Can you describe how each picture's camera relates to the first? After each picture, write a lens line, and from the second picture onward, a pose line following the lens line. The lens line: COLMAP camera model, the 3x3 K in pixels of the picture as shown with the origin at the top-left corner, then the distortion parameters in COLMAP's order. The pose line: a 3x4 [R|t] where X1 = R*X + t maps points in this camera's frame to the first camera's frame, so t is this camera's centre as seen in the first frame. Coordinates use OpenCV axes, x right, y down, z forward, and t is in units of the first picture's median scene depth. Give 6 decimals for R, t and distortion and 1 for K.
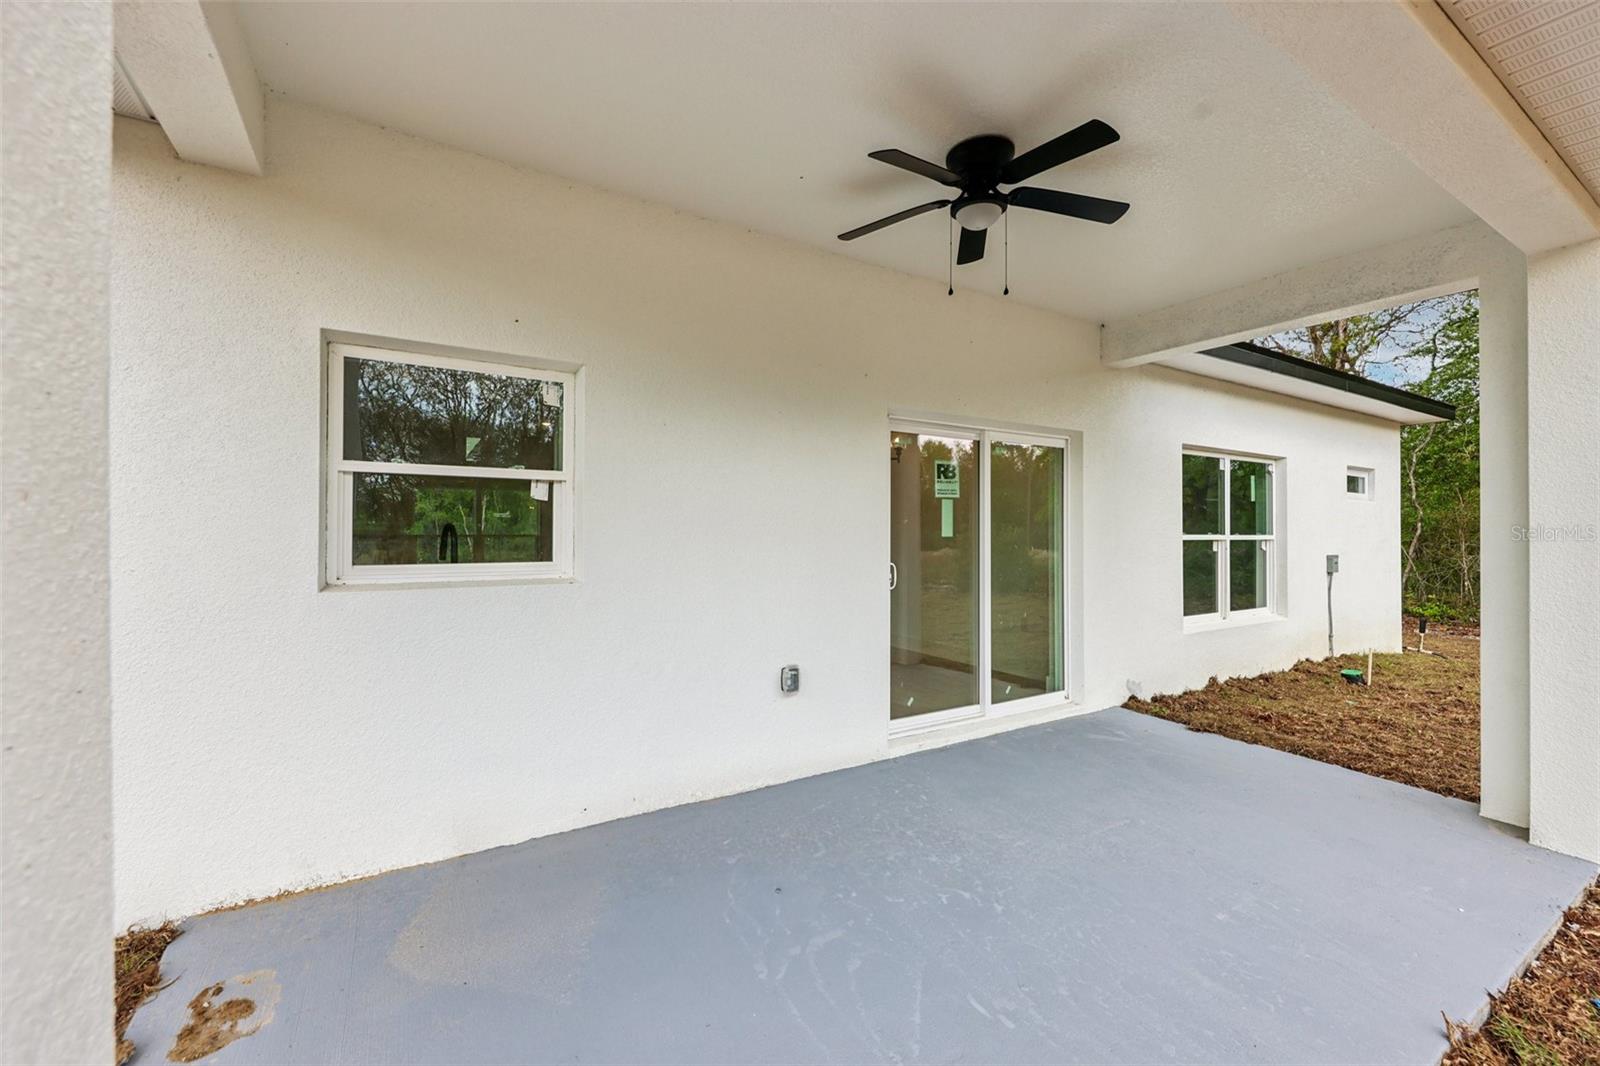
lens RADIAL K [[652.3, 0, 798.8], [0, 652.3, 529.8], [0, 0, 1]] dist [0.001850, 0.000006]
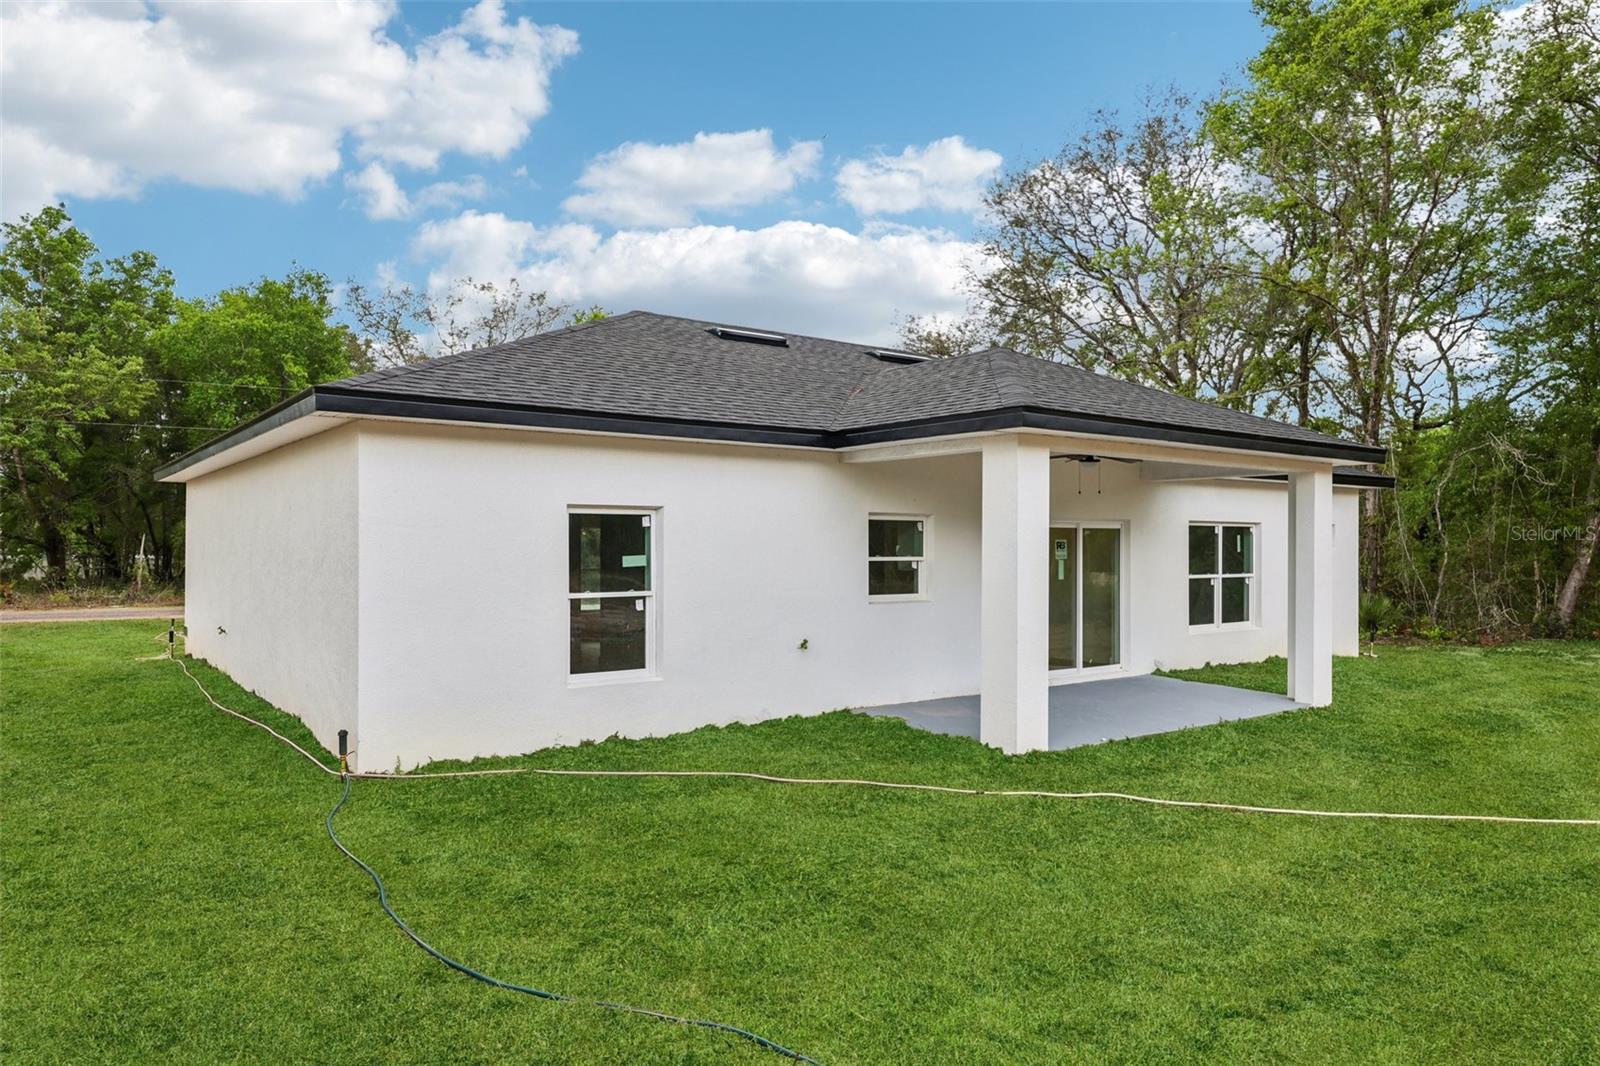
lens RADIAL K [[1046.0, 0, 800.2], [0, 1046.0, 538.5], [0, 0, 1]] dist [-0.005220, -0.000249]
pose [[0.996052, 0.003114, 0.088712, -0.613110], [-0.003397, 0.999990, 0.003034, -0.087909], [-0.088702, -0.003324, 0.996053, -1.509578]]
